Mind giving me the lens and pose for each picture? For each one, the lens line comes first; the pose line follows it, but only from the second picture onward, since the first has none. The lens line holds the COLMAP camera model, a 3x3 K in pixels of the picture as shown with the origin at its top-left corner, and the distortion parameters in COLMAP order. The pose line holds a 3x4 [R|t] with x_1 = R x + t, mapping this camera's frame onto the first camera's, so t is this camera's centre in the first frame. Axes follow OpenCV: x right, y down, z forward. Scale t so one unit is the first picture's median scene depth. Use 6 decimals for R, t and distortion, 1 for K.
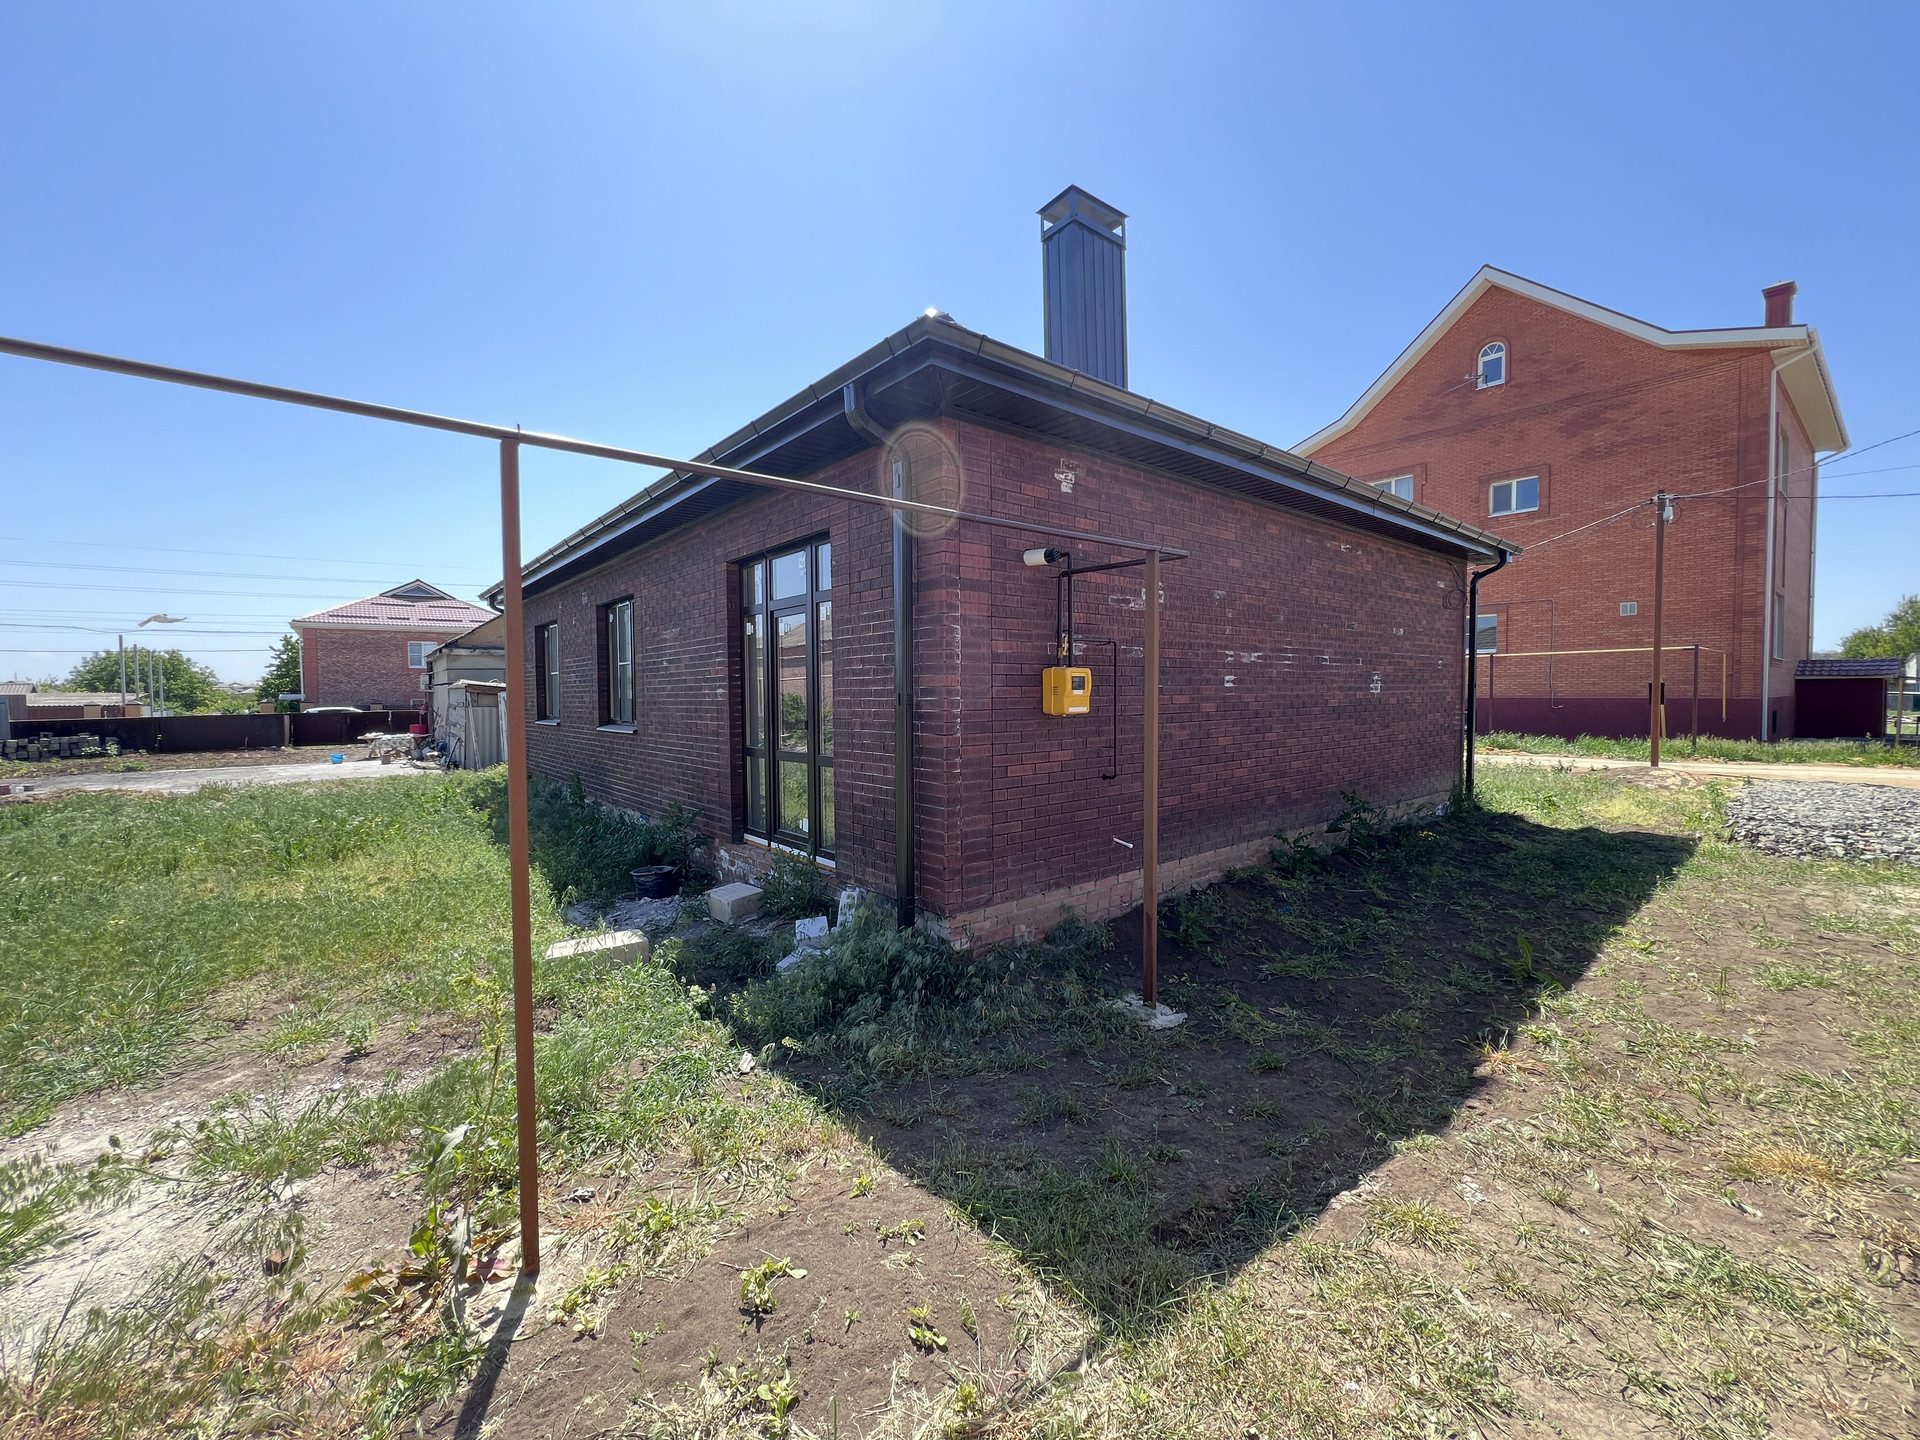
lens RADIAL K [[771.6, 0, 955.0], [0, 771.6, 717.2], [0, 0, 1]] dist [-0.001327, -0.000118]
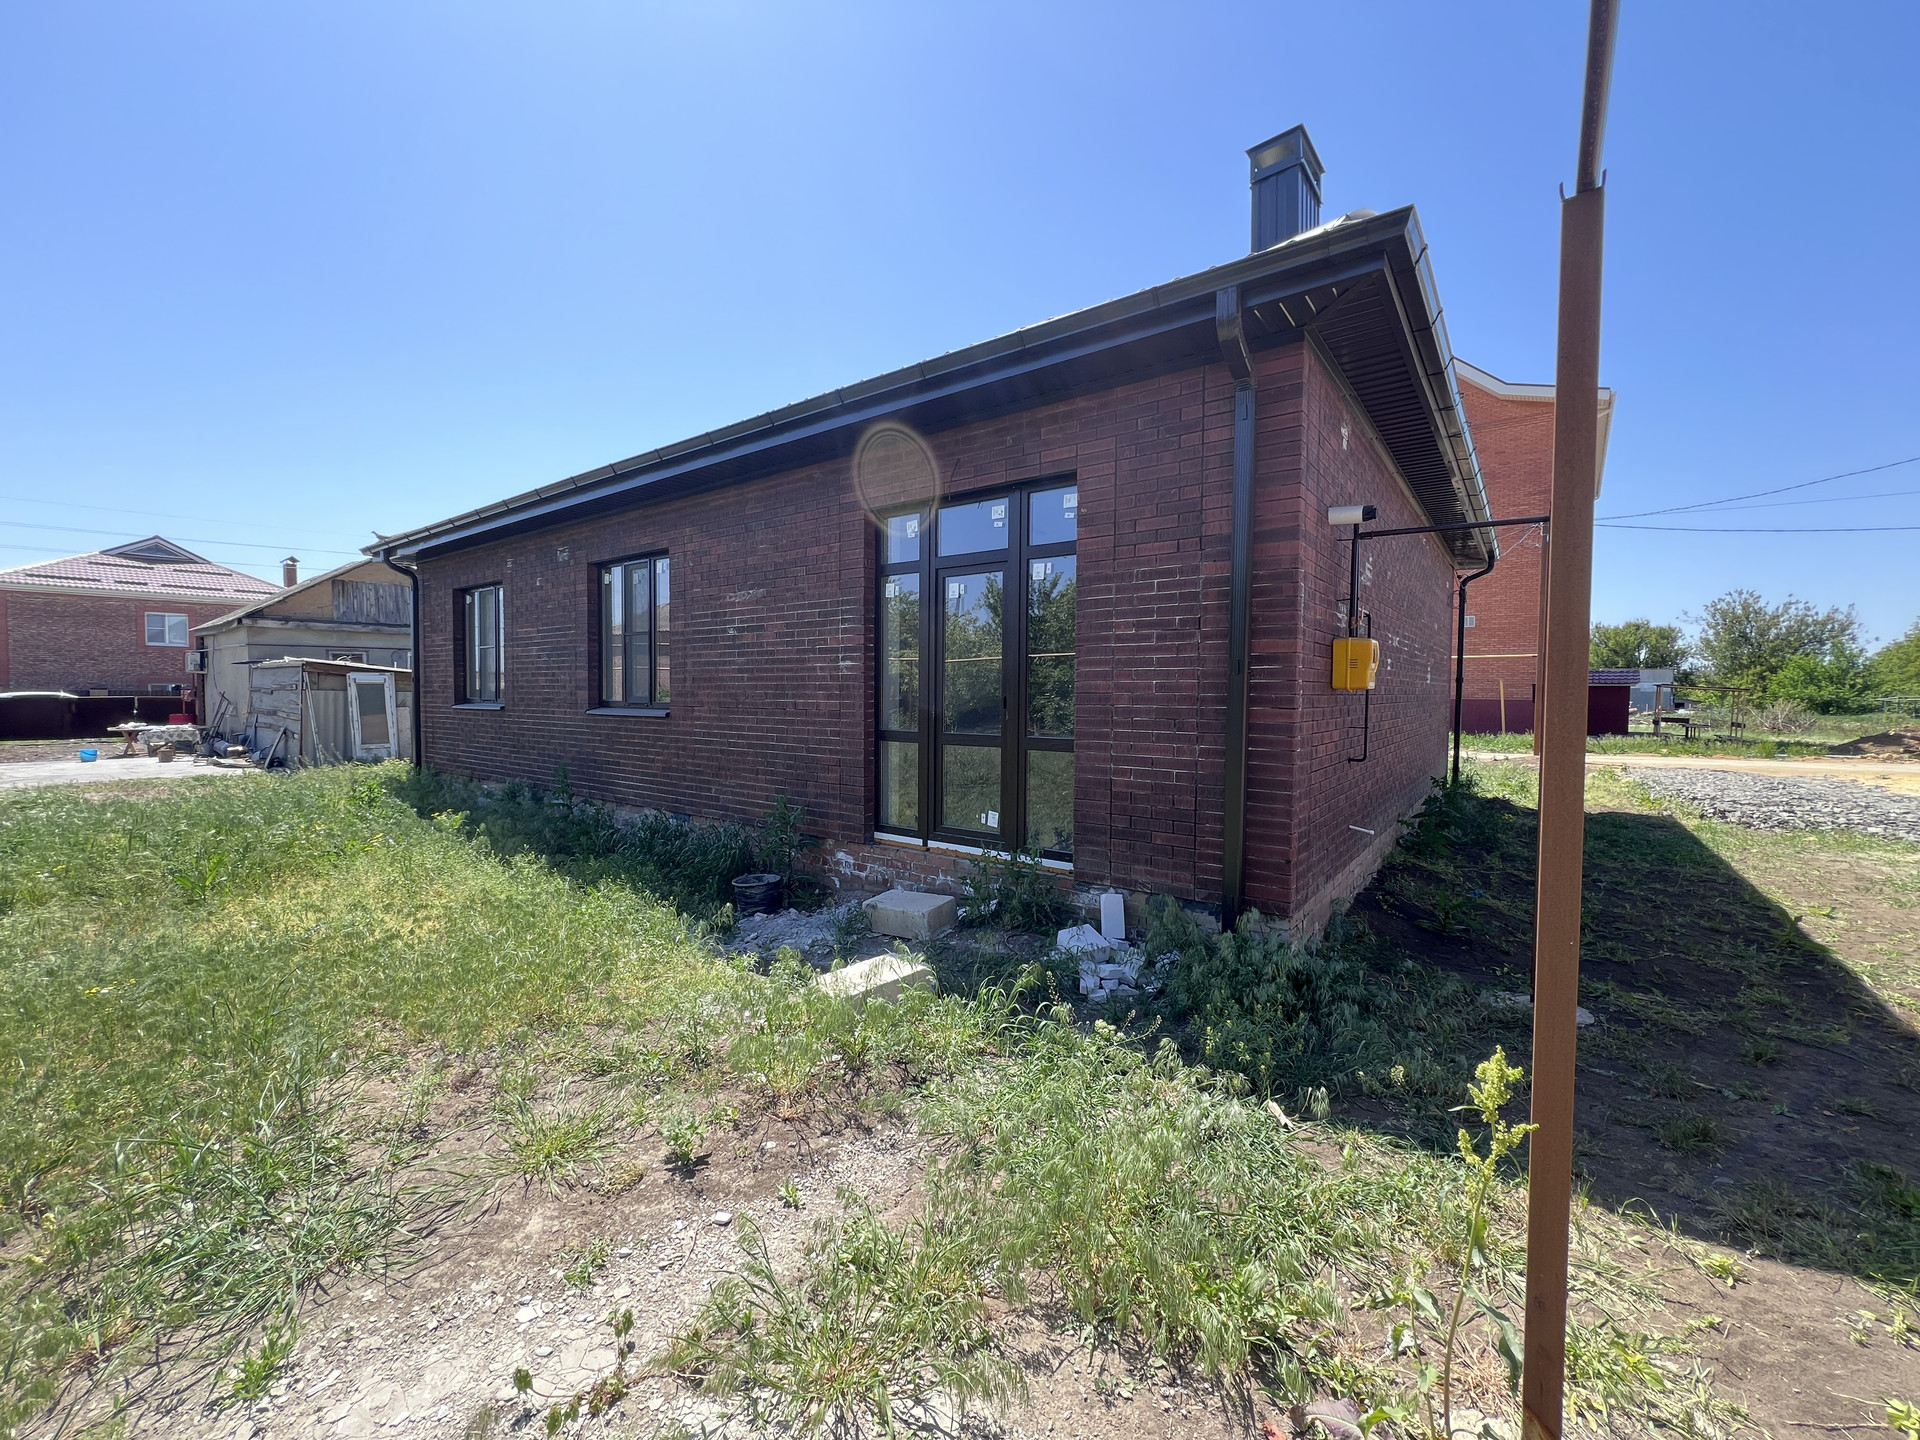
lens RADIAL K [[771.6, 0, 955.0], [0, 771.6, 717.2], [0, 0, 1]] dist [-0.001327, -0.000118]
pose [[0.974516, 0.008209, 0.224169, -0.348789], [-0.008513, 0.999964, 0.000391, 0.021510], [-0.224158, -0.002289, 0.974550, 0.141882]]
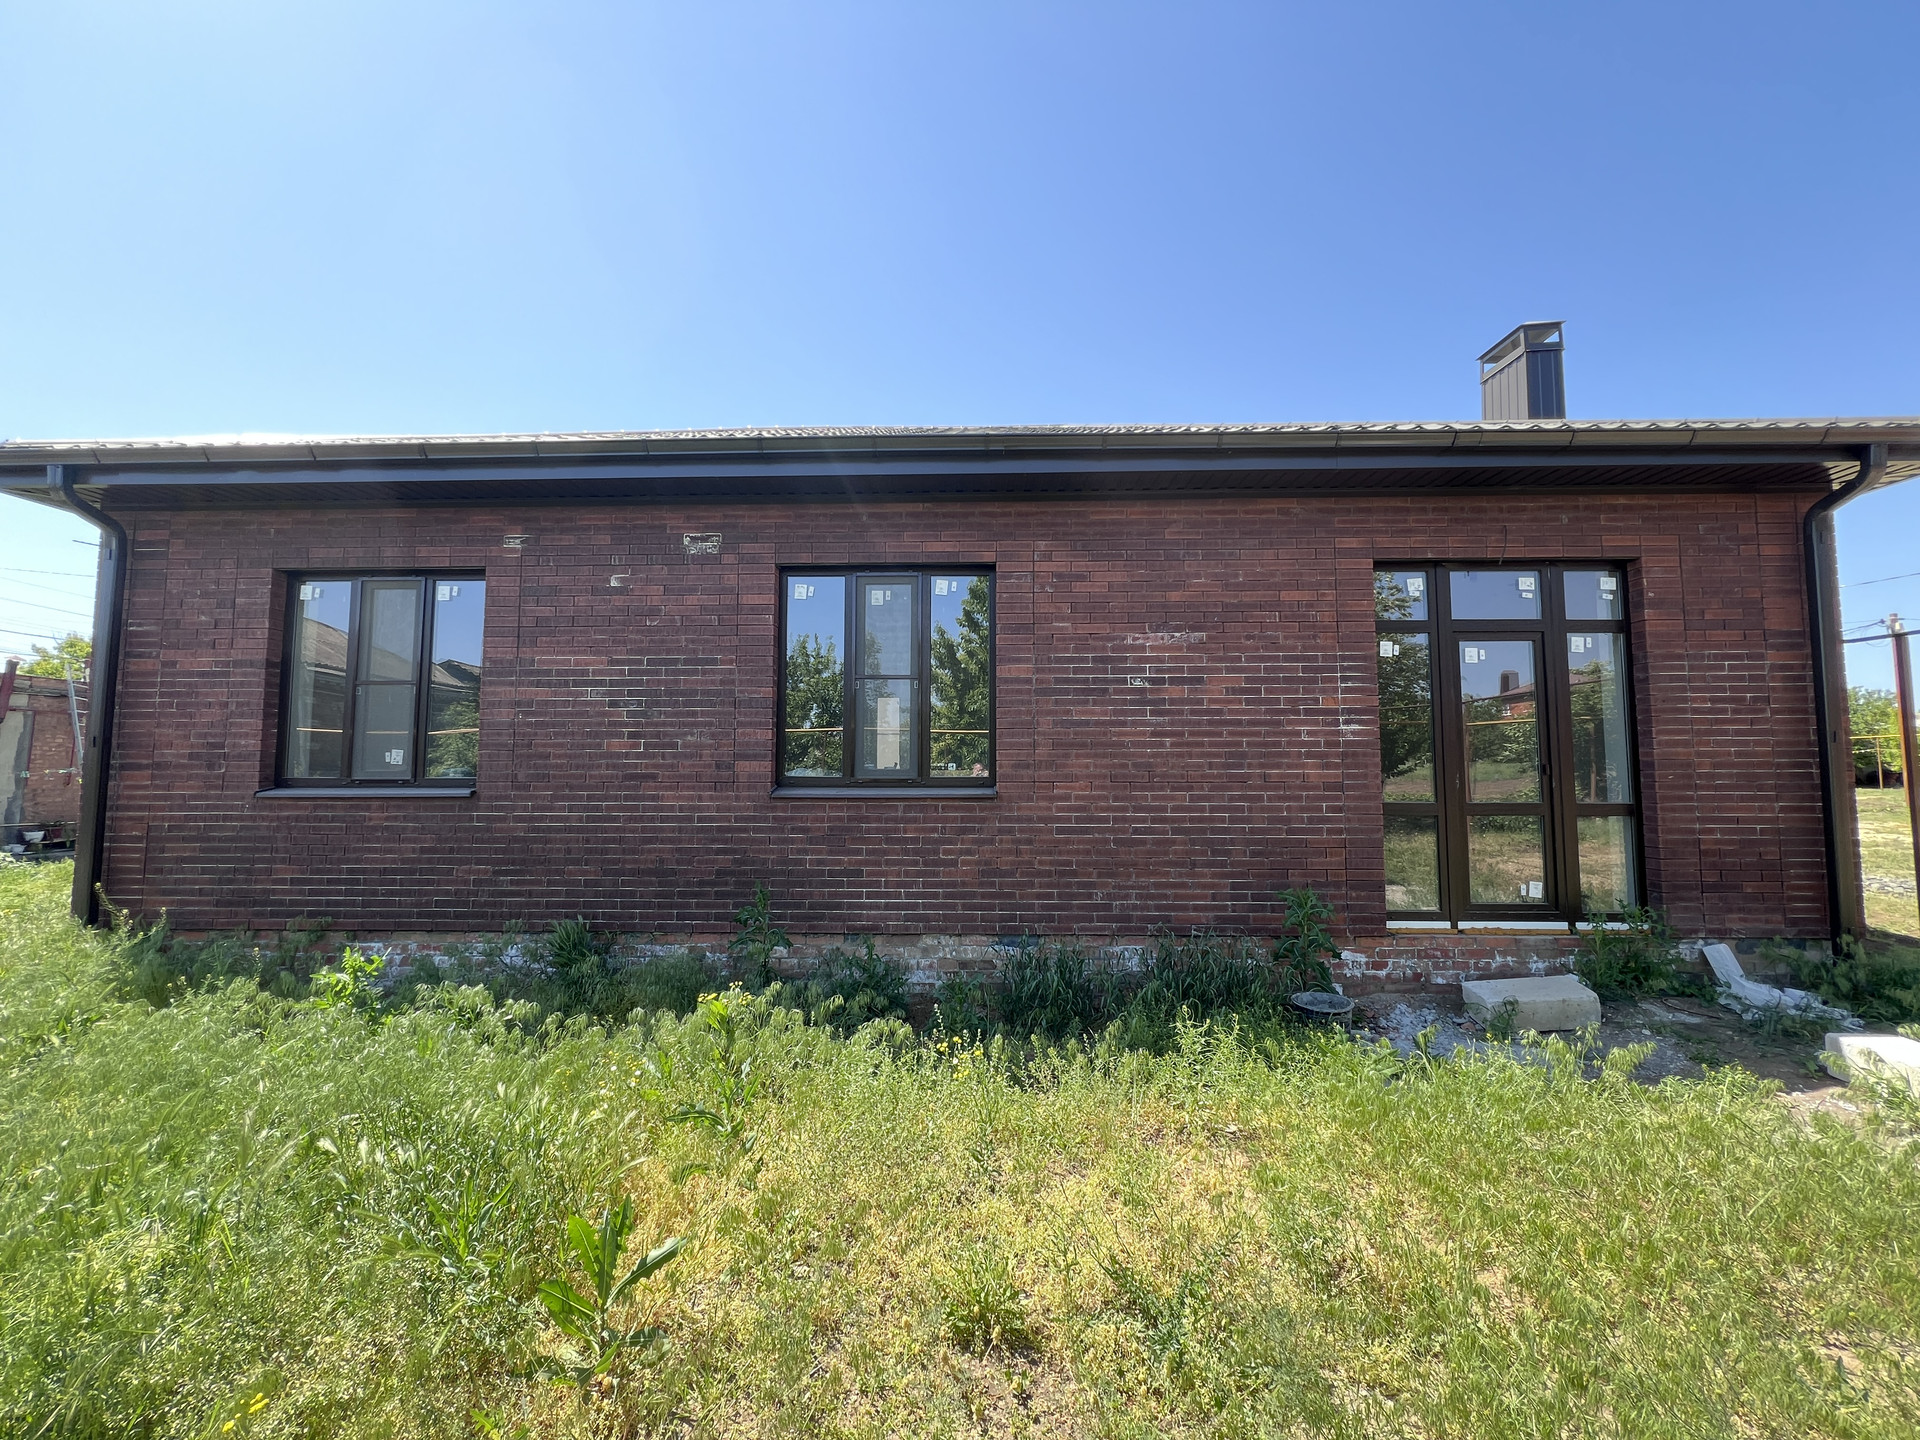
lens RADIAL K [[770.8, 0, 963.7], [0, 770.8, 708.9], [0, 0, 1]] dist [-0.002047, -0.000217]
pose [[0.660810, 0.064707, 0.747758, -1.014448], [0.016906, 0.994741, -0.101020, 0.014900], [-0.750362, 0.079397, 0.656241, 0.735293]]
